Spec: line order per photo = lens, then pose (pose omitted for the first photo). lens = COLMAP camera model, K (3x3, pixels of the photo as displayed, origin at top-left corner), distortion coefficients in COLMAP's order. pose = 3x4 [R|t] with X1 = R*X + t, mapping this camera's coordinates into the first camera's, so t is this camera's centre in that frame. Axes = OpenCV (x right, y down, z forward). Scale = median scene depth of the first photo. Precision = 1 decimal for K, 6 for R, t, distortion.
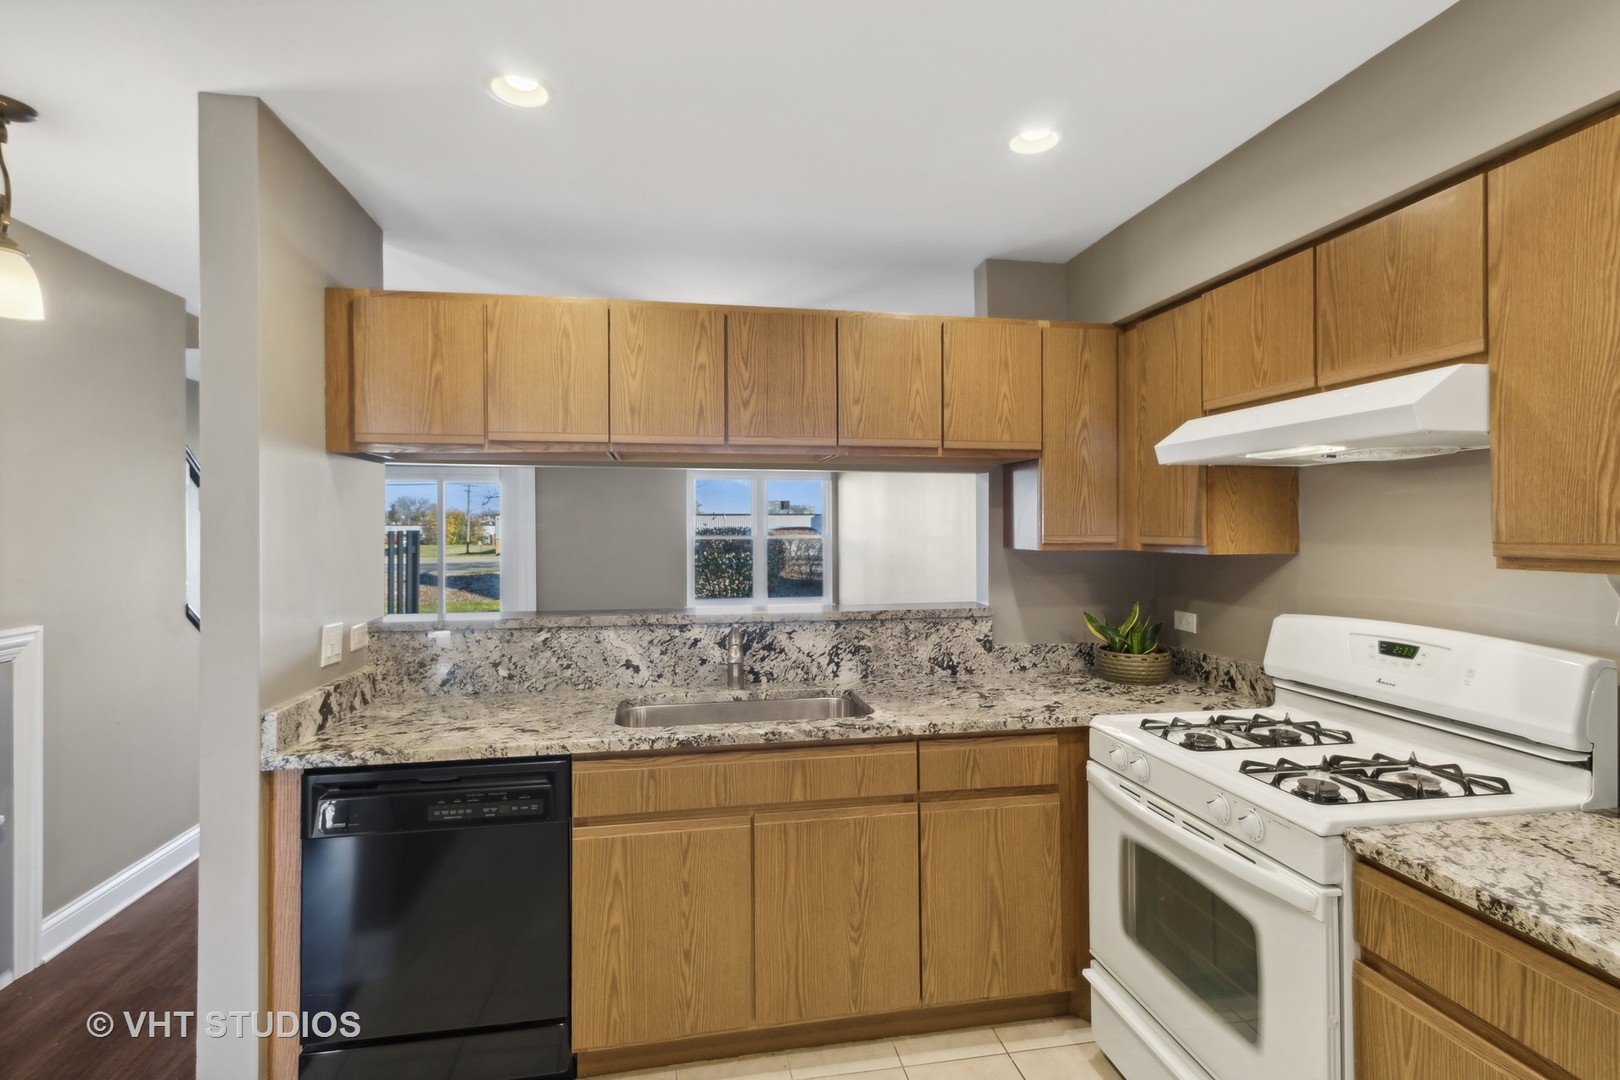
lens RADIAL K [[751.0, 0, 803.4], [0, 751.0, 530.7], [0, 0, 1]] dist [-0.001451, -0.000814]
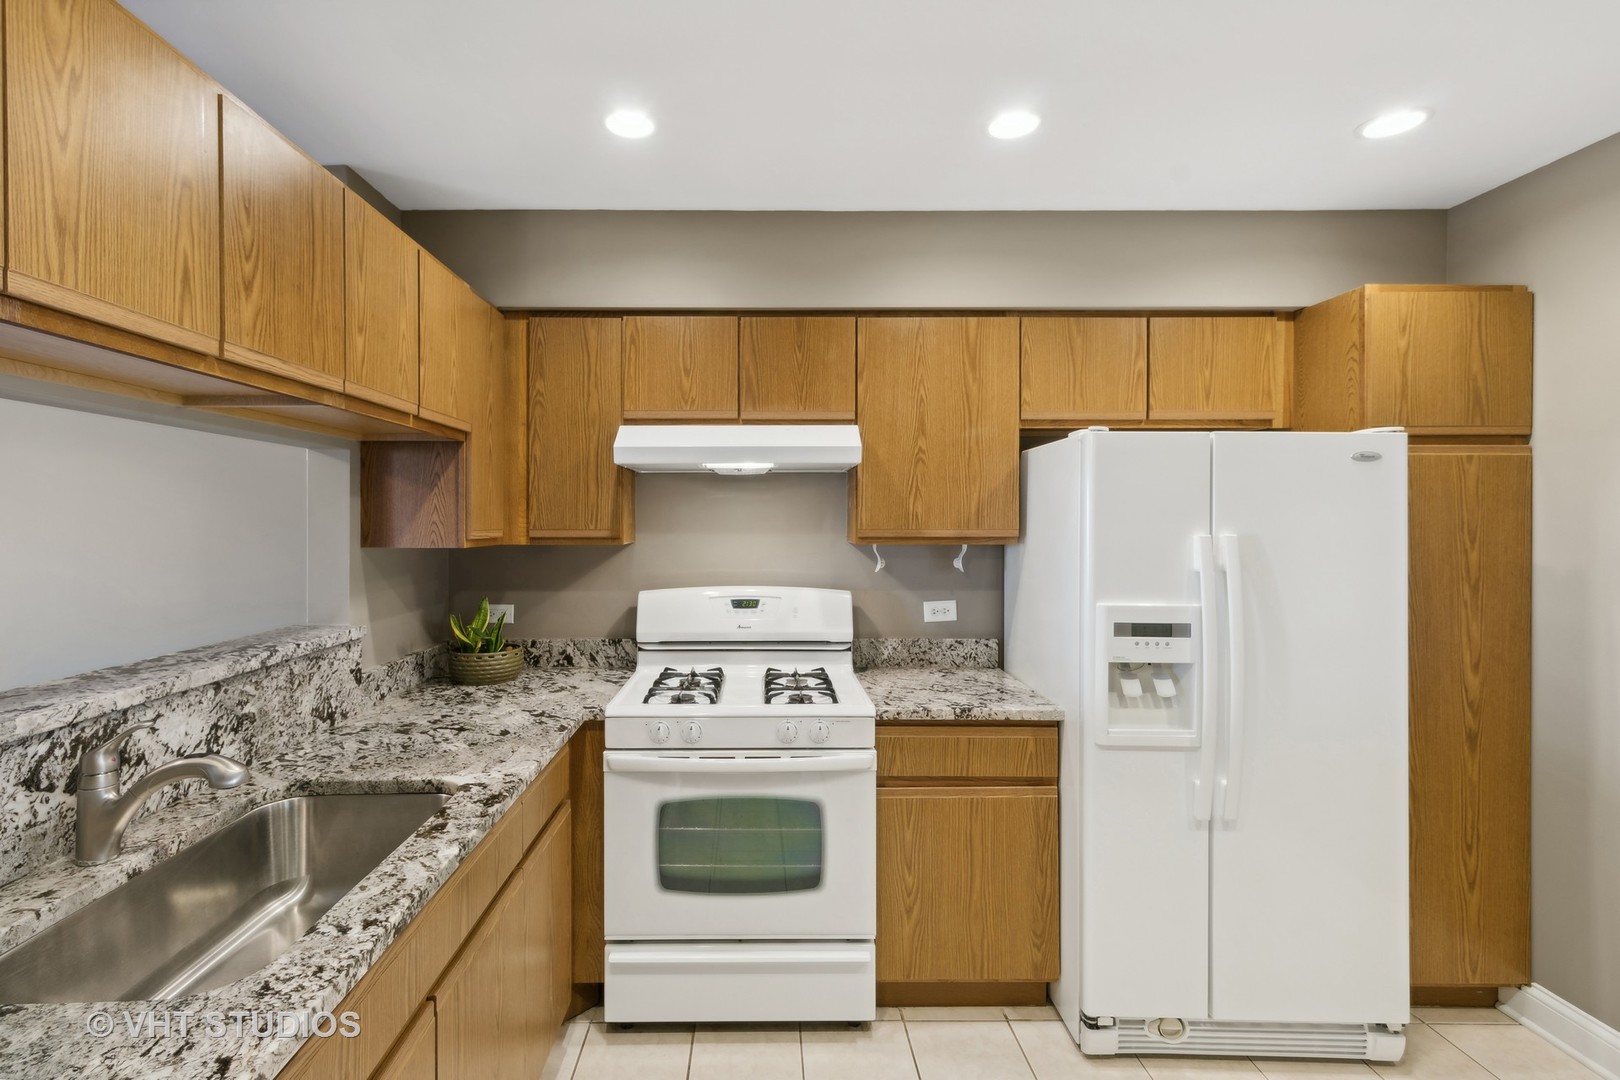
lens RADIAL K [[751.0, 0, 802.1], [0, 751.0, 529.2], [0, 0, 1]] dist [-0.001451, -0.000814]
pose [[0.167593, -0.011963, 0.985784, -0.470512], [0.005135, 0.999923, 0.011262, -0.003113], [-0.985843, 0.003174, 0.167642, 0.468417]]
